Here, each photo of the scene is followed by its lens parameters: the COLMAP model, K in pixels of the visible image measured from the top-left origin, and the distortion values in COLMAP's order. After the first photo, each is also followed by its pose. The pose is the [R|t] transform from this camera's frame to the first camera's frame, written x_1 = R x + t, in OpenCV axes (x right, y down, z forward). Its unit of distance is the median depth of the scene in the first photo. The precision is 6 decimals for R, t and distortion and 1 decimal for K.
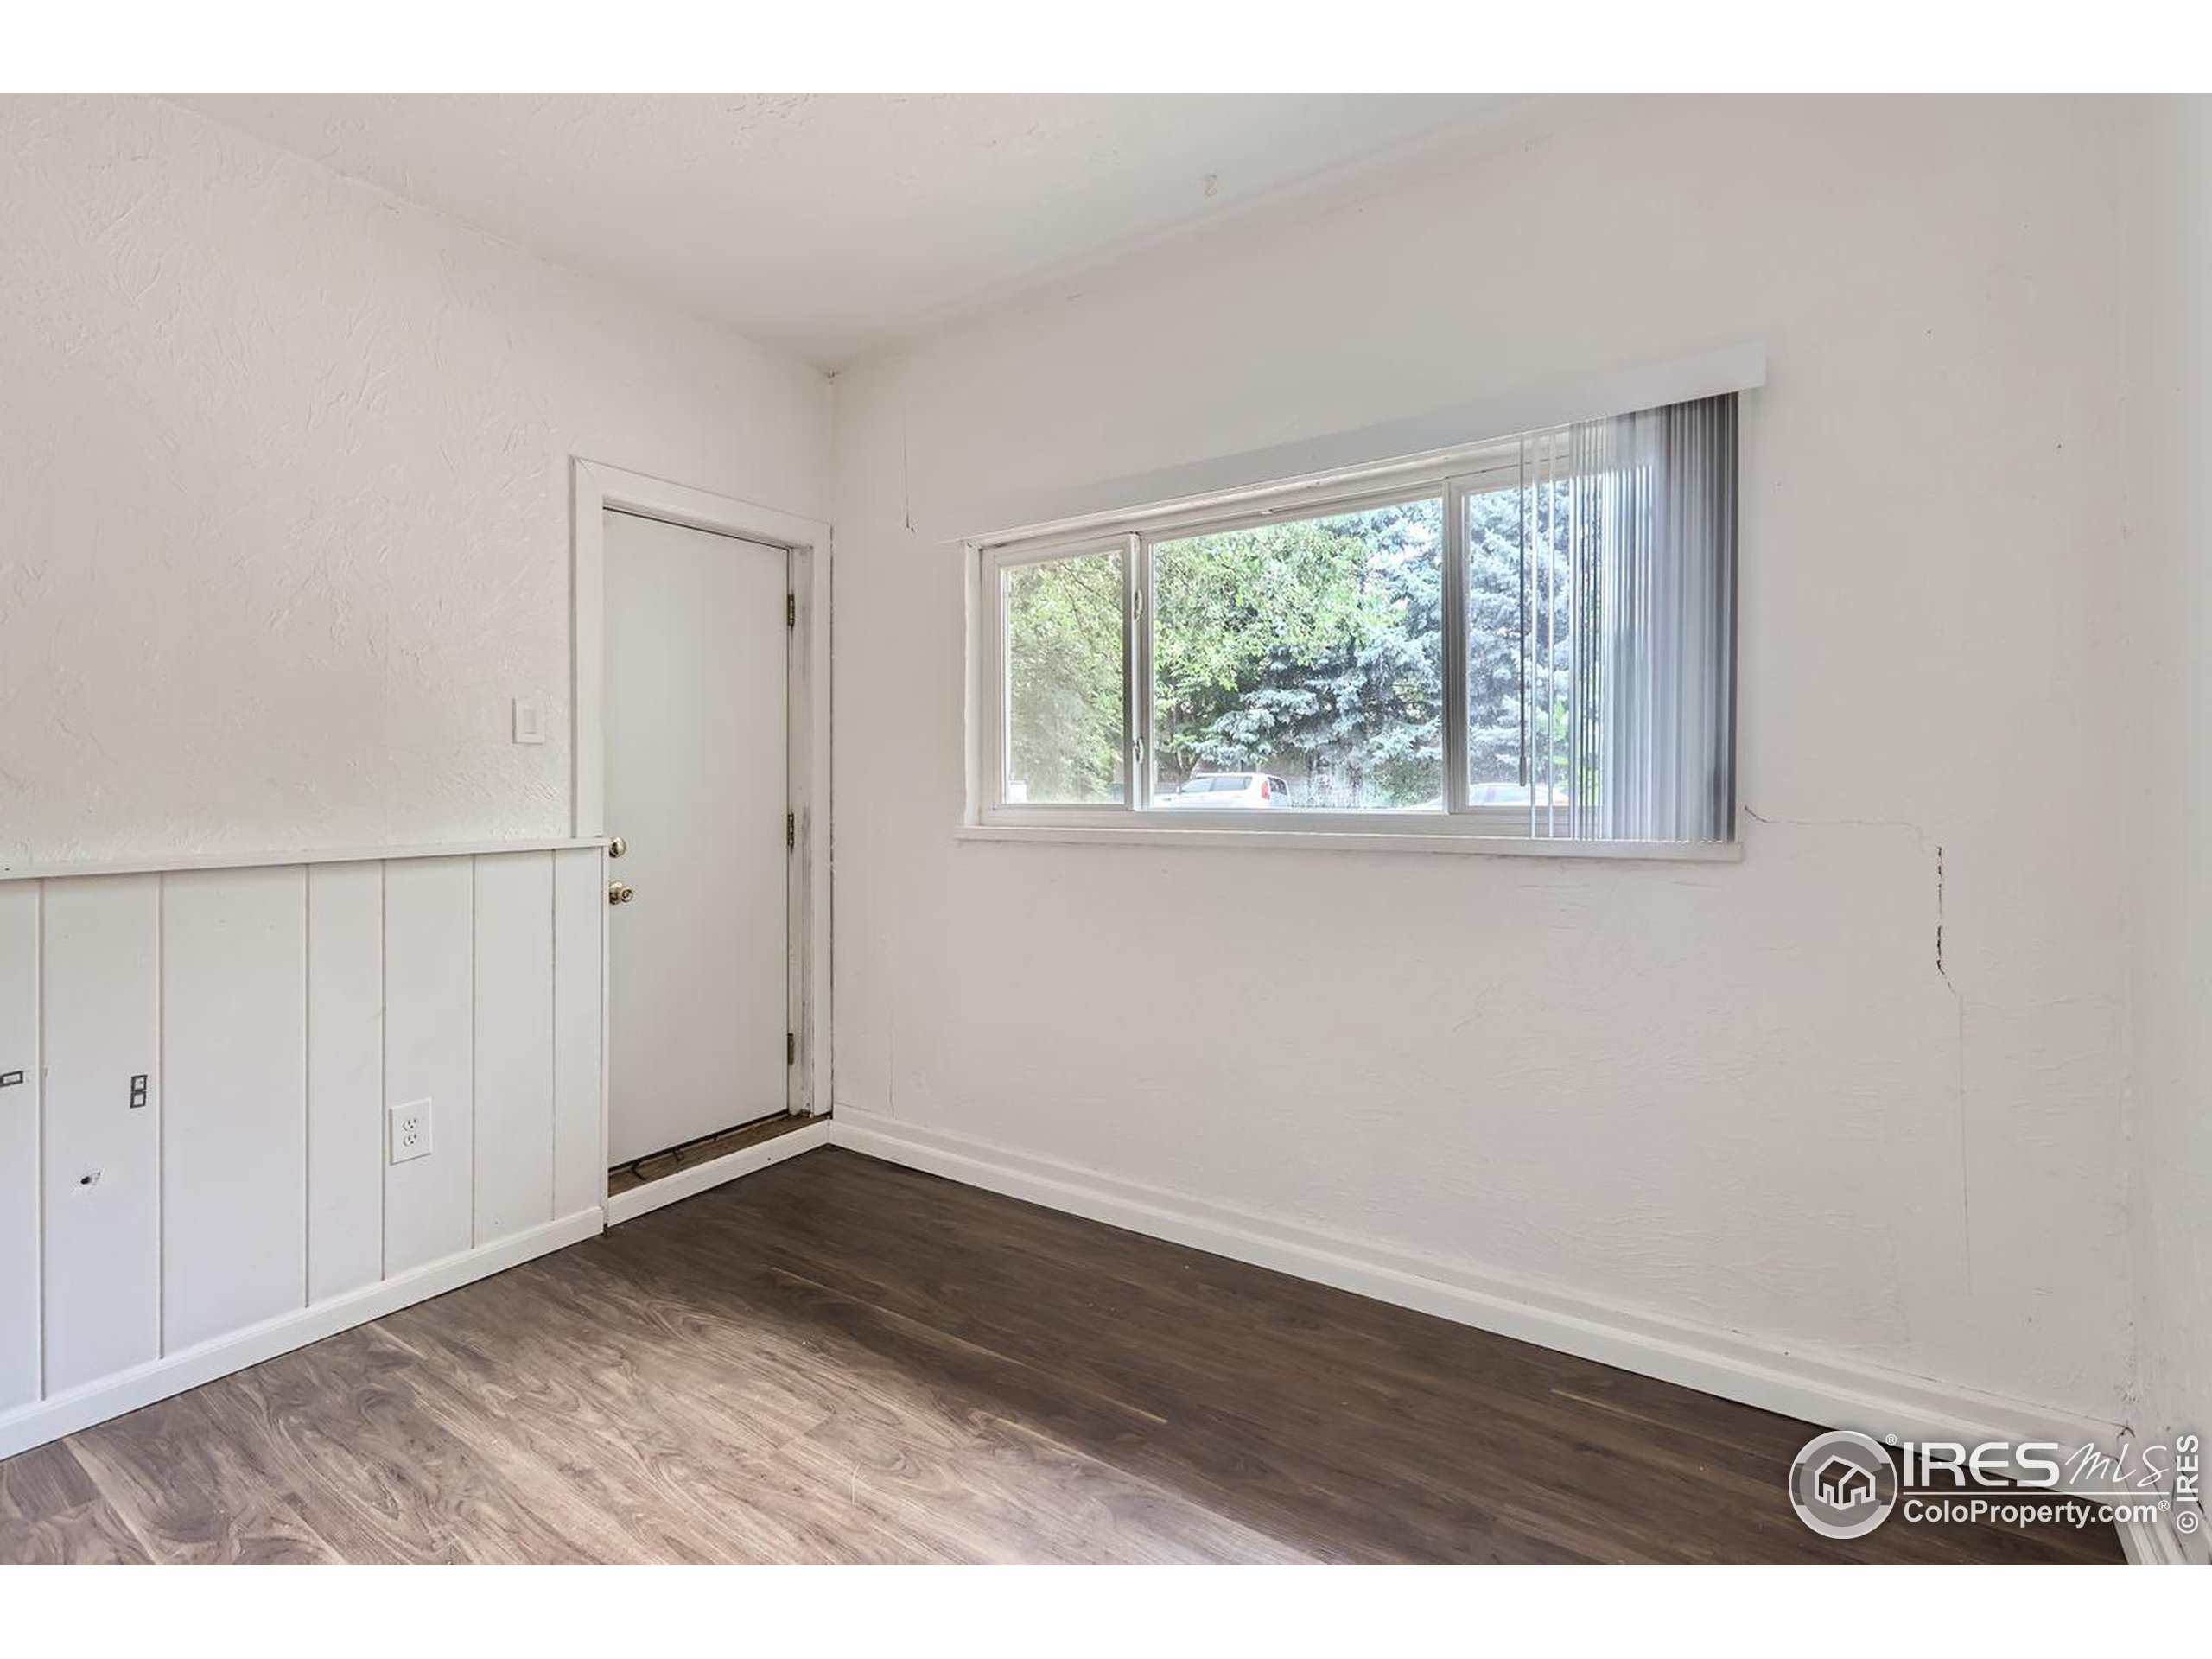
lens RADIAL K [[1013.6, 0, 1120.4], [0, 1013.6, 777.1], [0, 0, 1]] dist [0.000853, -0.000627]
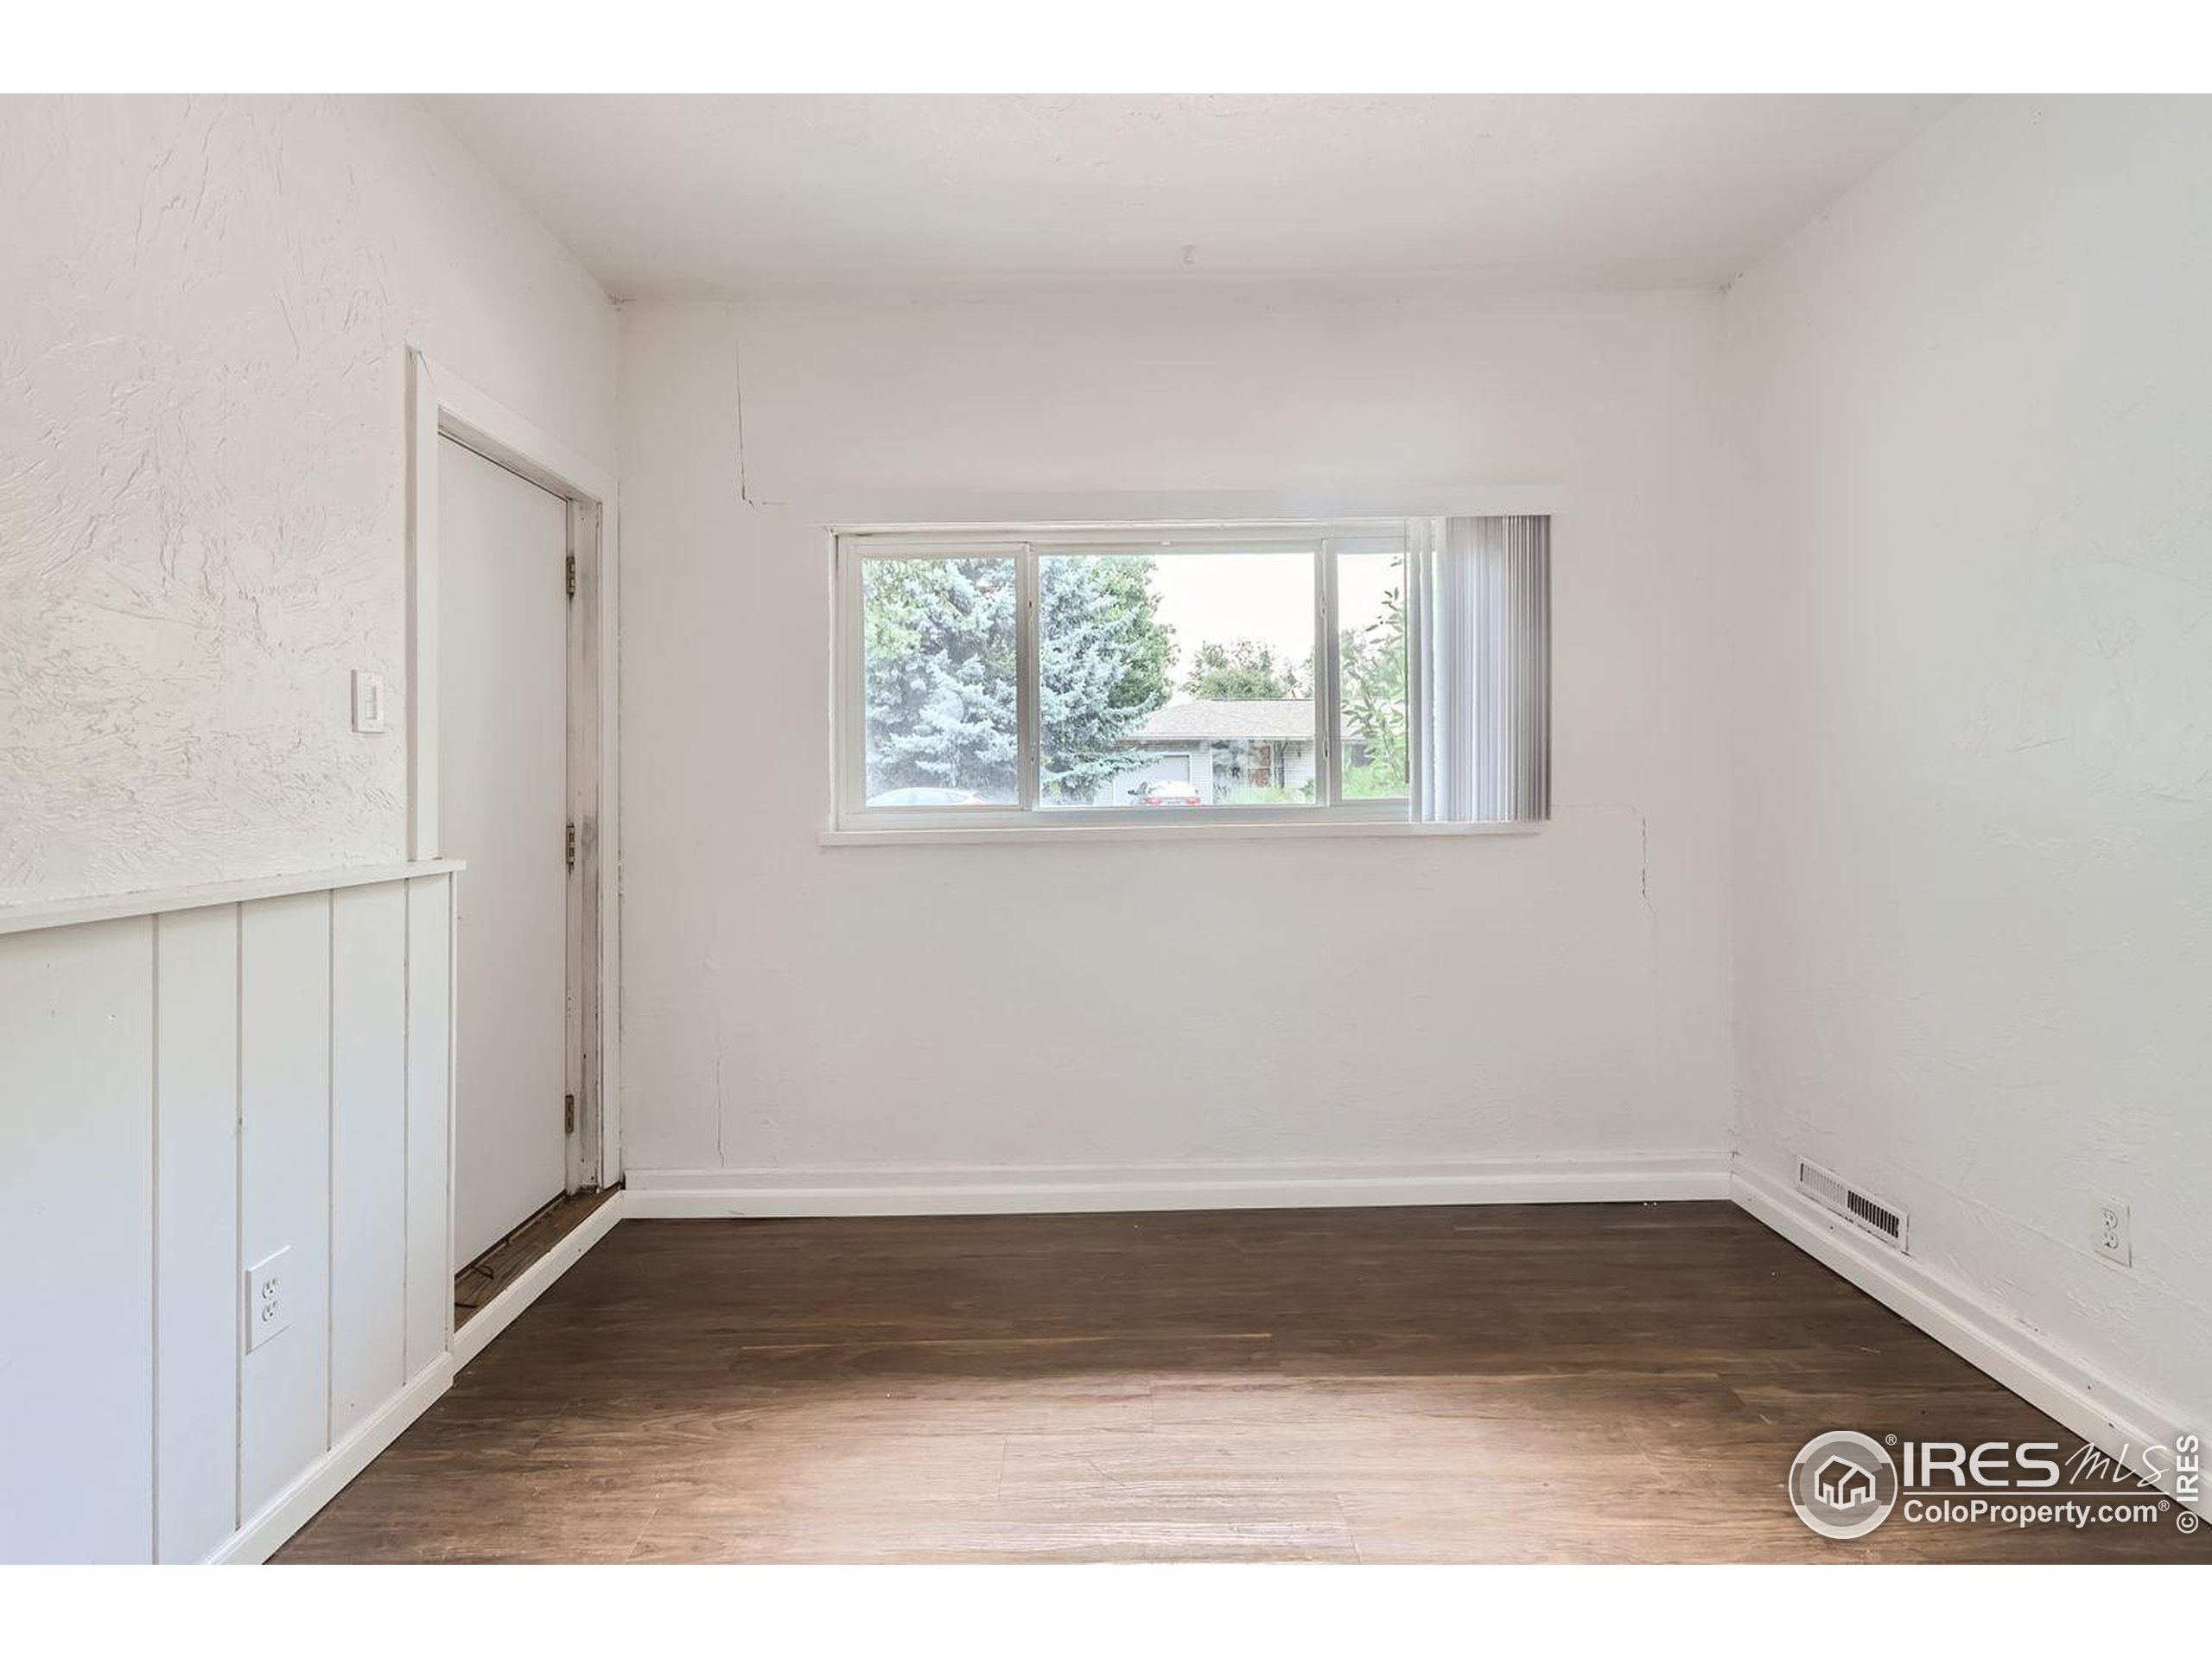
lens RADIAL K [[1015.5, 0, 1106.7], [0, 1015.5, 773.7], [0, 0, 1]] dist [0.001339, -0.000560]
pose [[0.827301, 0.000636, 0.561759, -0.598744], [0.004747, 0.999956, -0.008123, 0.004795], [-0.561739, 0.009386, 0.827261, 0.112329]]
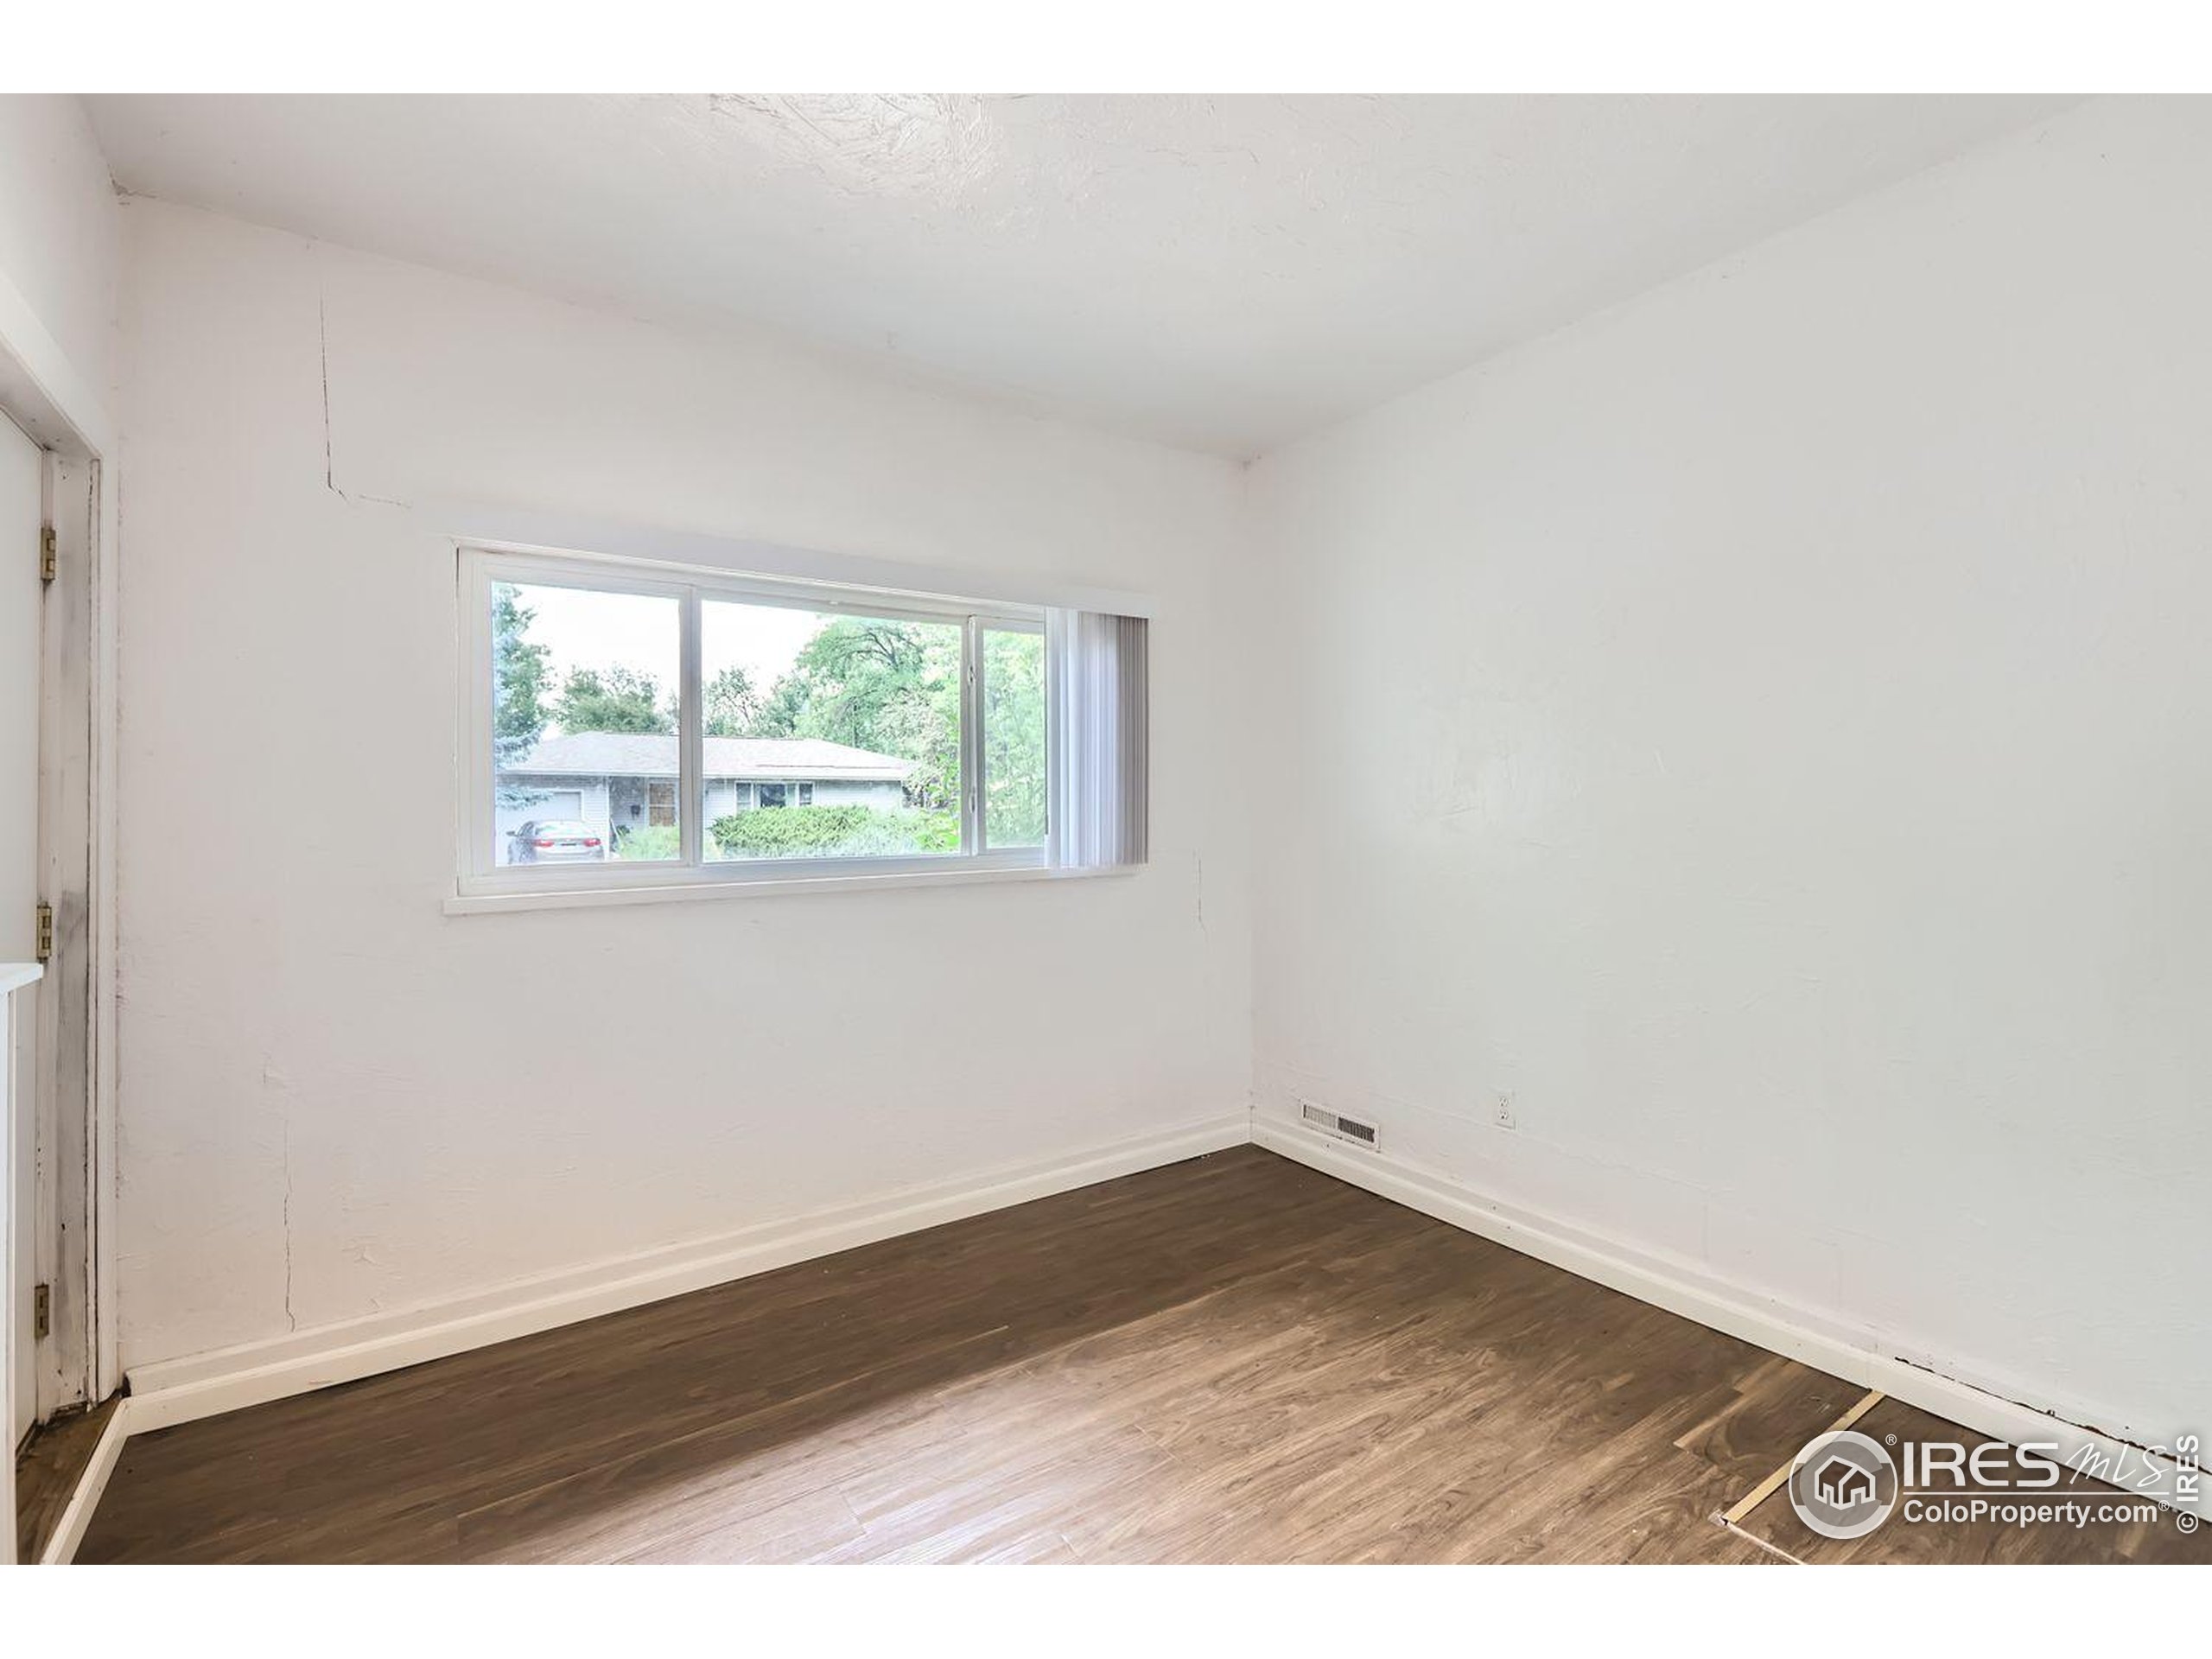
lens RADIAL K [[992.2, 0, 1095.0], [0, 992.2, 803.6], [0, 0, 1]] dist [0.001245, -0.003930]
pose [[0.382676, 0.009915, 0.923830, -0.867310], [0.005445, 0.999901, -0.012987, -0.015936], [-0.923867, 0.010000, 0.382584, 0.315630]]
